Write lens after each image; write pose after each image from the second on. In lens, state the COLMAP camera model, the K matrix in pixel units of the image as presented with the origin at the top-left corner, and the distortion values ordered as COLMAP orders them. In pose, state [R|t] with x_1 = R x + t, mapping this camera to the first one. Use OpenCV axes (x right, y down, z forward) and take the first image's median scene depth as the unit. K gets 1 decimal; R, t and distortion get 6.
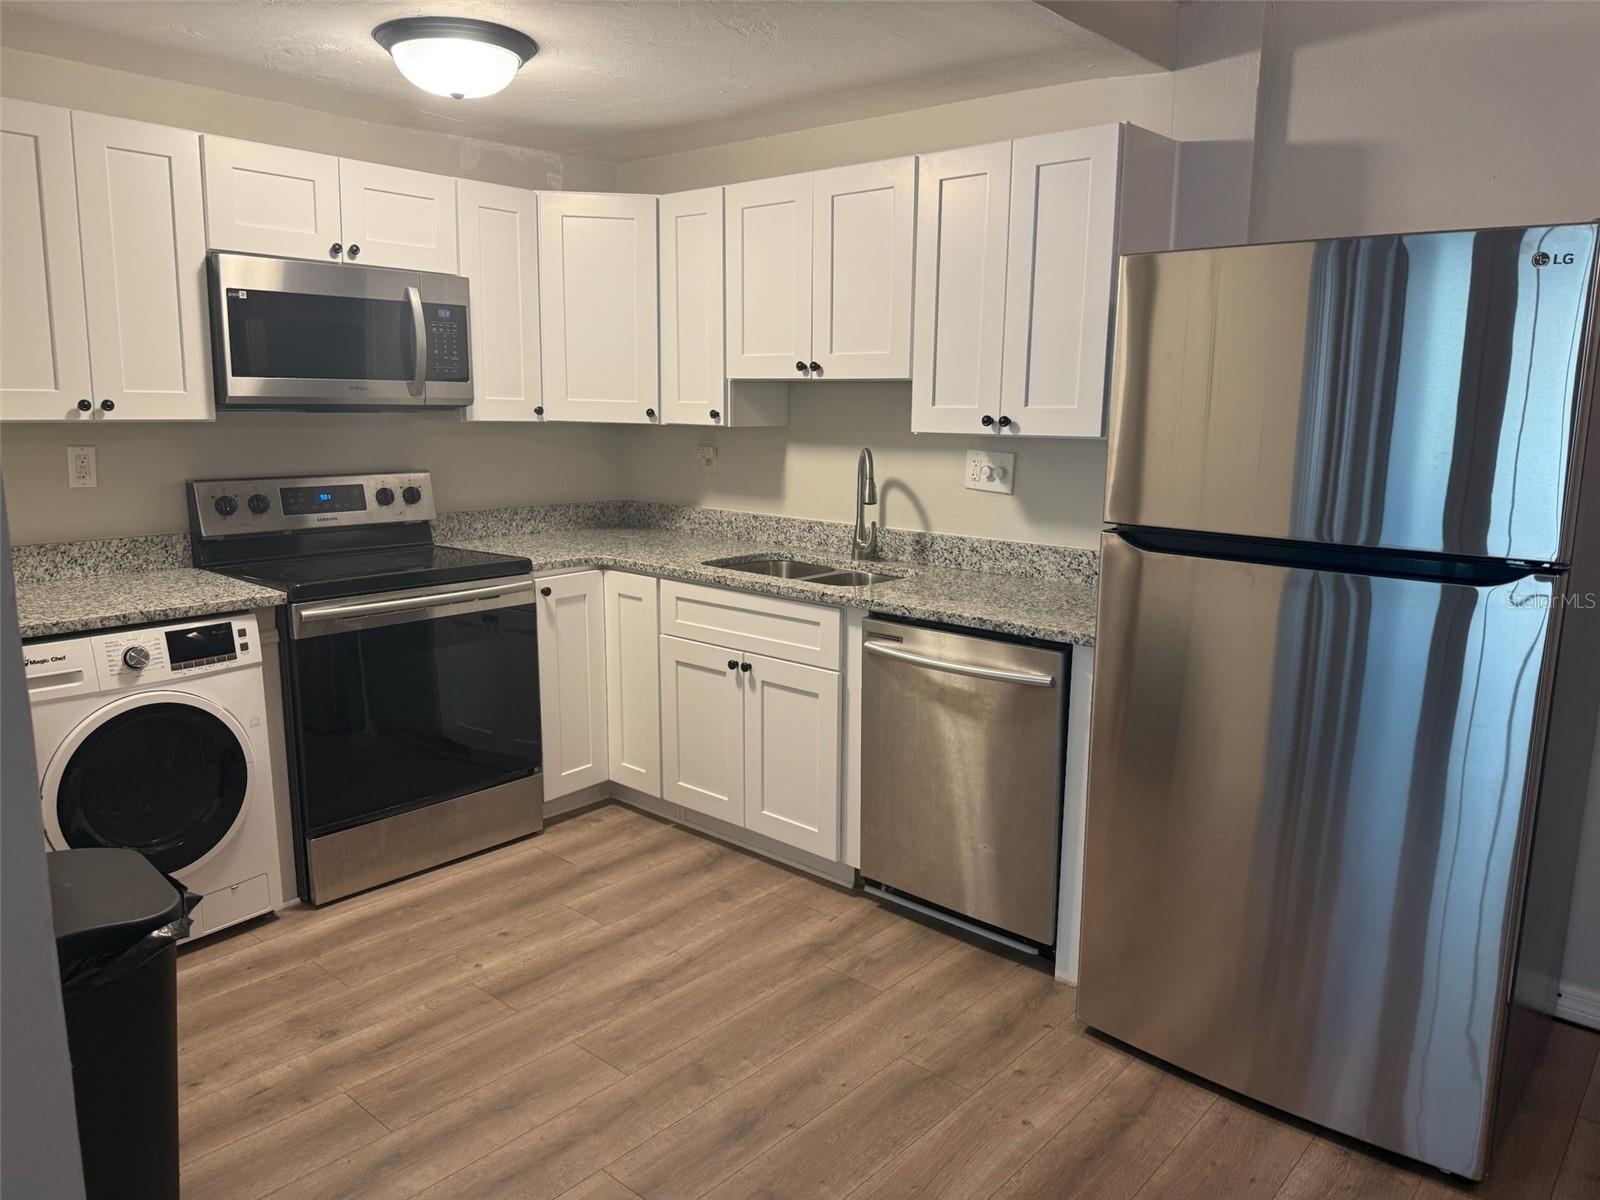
lens RADIAL K [[1125.5, 0, 808.2], [0, 1125.5, 599.0], [0, 0, 1]] dist [0.094705, -0.172541]
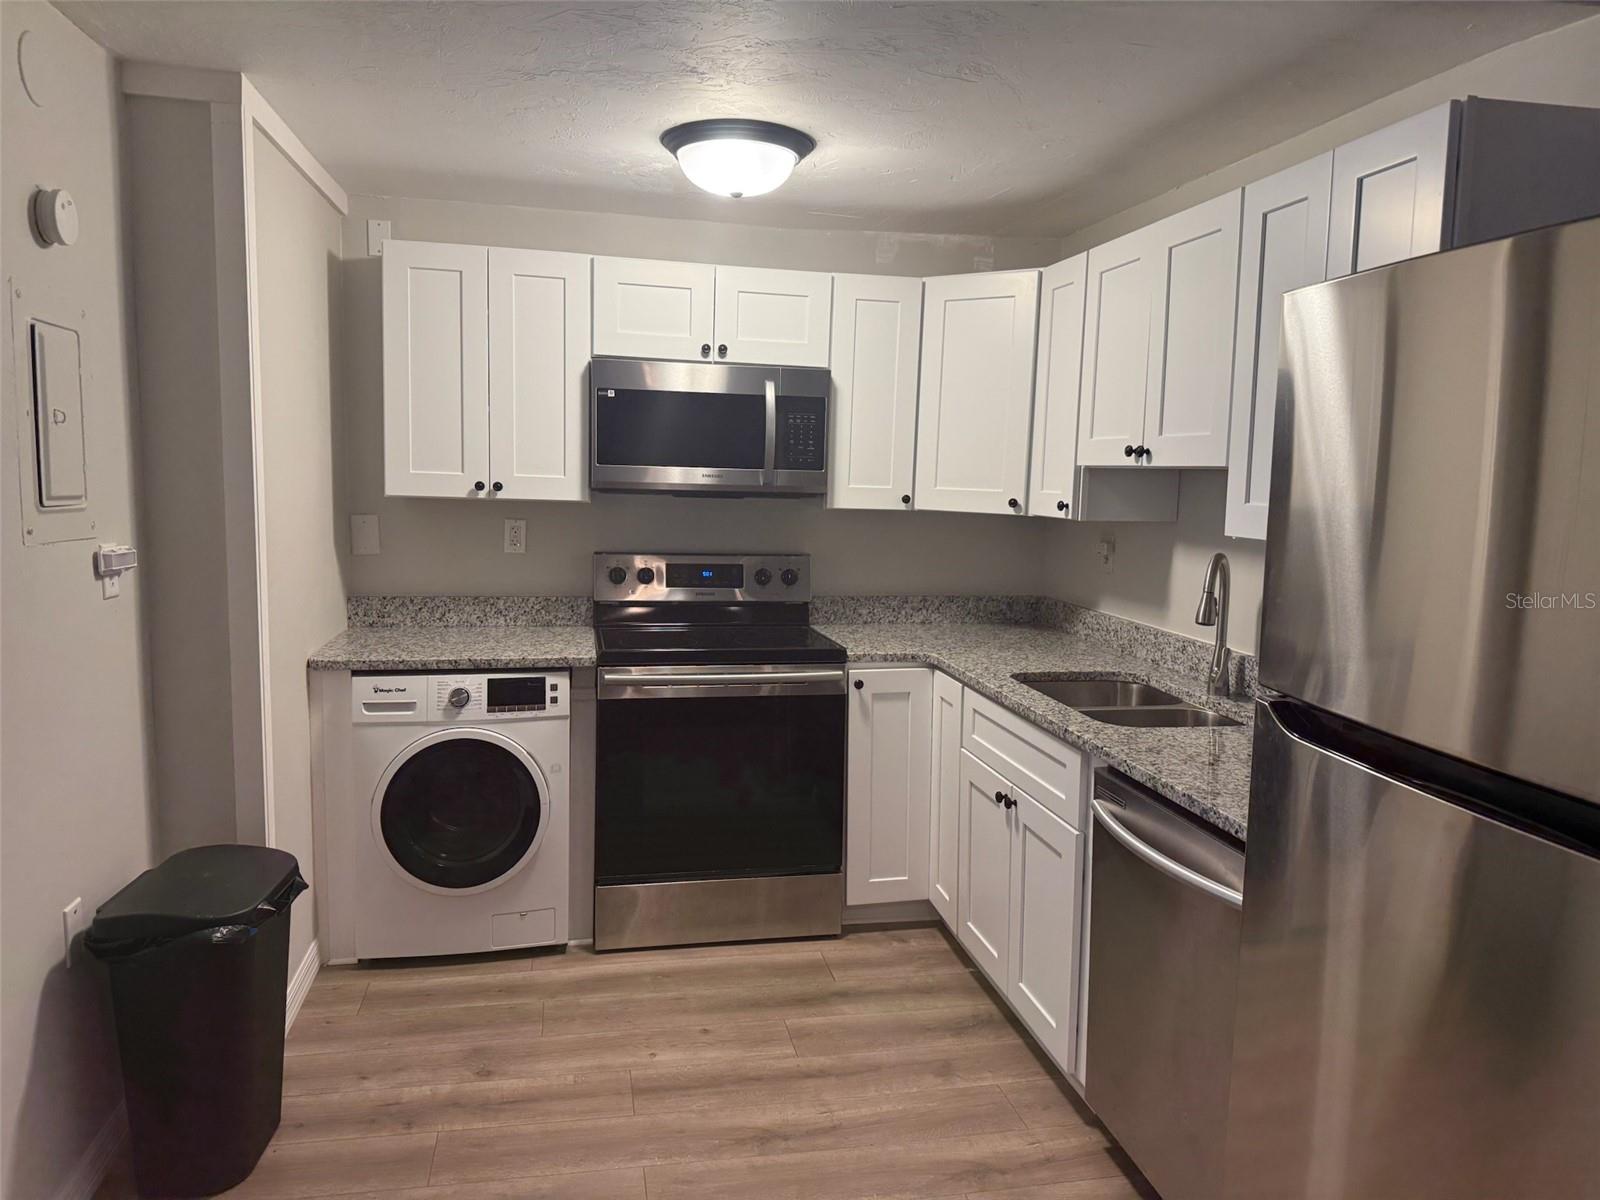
lens RADIAL K [[1118.4, 0, 795.6], [0, 1118.4, 589.1], [0, 0, 1]] dist [0.154625, -0.333594]
pose [[0.788597, 0.071862, -0.610697, 0.336152], [-0.121018, 0.991862, -0.039557, -0.047364], [0.602884, 0.105100, 0.790876, 0.225552]]
